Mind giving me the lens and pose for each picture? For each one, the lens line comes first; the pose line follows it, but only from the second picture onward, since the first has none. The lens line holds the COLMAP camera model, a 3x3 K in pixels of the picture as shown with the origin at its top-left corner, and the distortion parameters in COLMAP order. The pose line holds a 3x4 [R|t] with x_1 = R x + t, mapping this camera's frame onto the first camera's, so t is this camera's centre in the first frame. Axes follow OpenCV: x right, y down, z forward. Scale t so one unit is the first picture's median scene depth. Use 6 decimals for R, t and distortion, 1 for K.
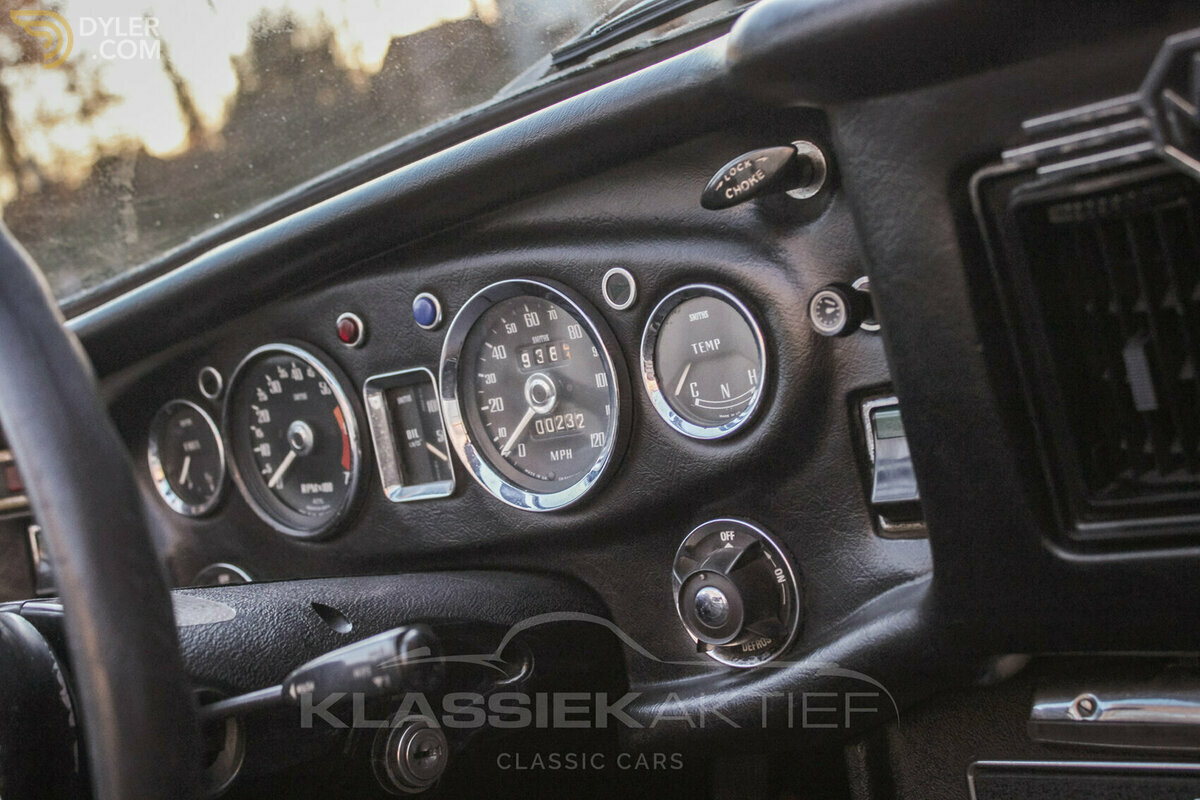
lens RADIAL K [[1749.2, 0, 600.0], [0, 1749.2, 400.0], [0, 0, 1]] dist [0.007034, 0.018946]
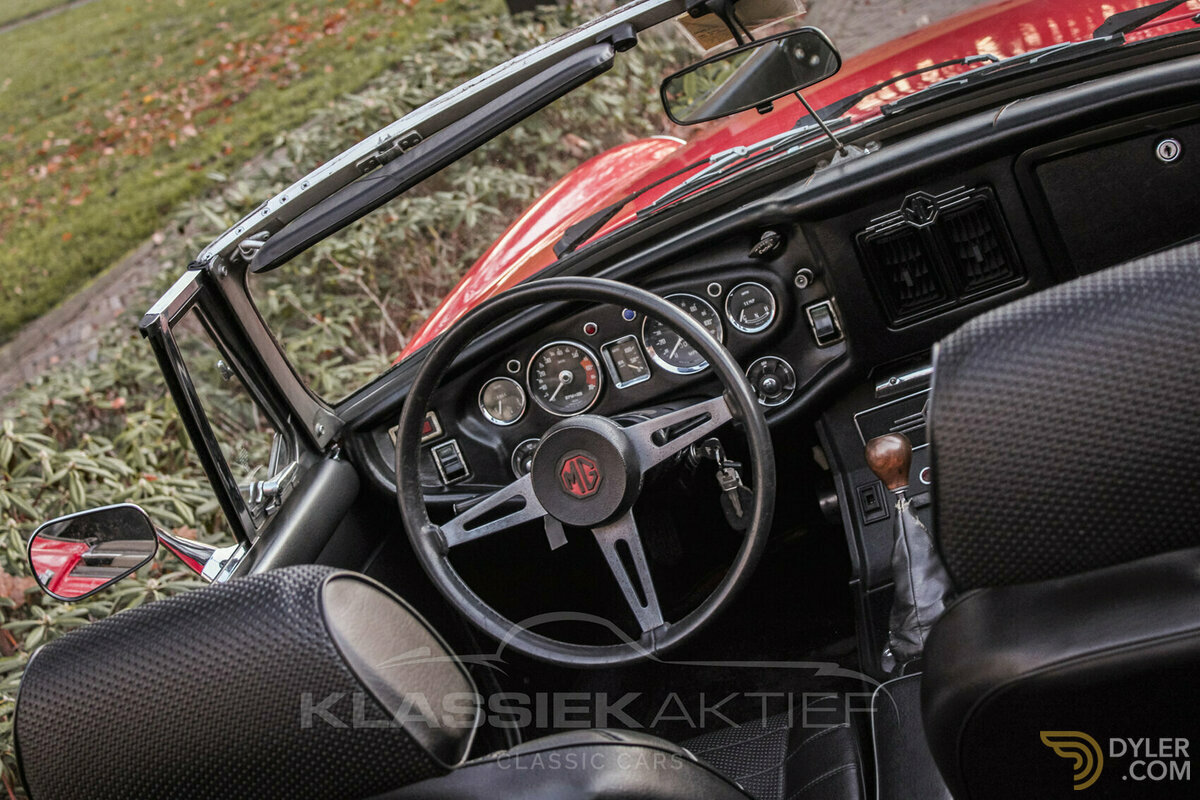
lens RADIAL K [[2185.2, 0, 600.0], [0, 2185.2, 400.0], [0, 0, 1]] dist [-0.007119, -0.007697]
pose [[0.899459, -0.208791, 0.383902, -1.567572], [0.219312, 0.975512, 0.016711, 0.013774], [-0.377990, 0.069164, 0.923223, -2.256653]]
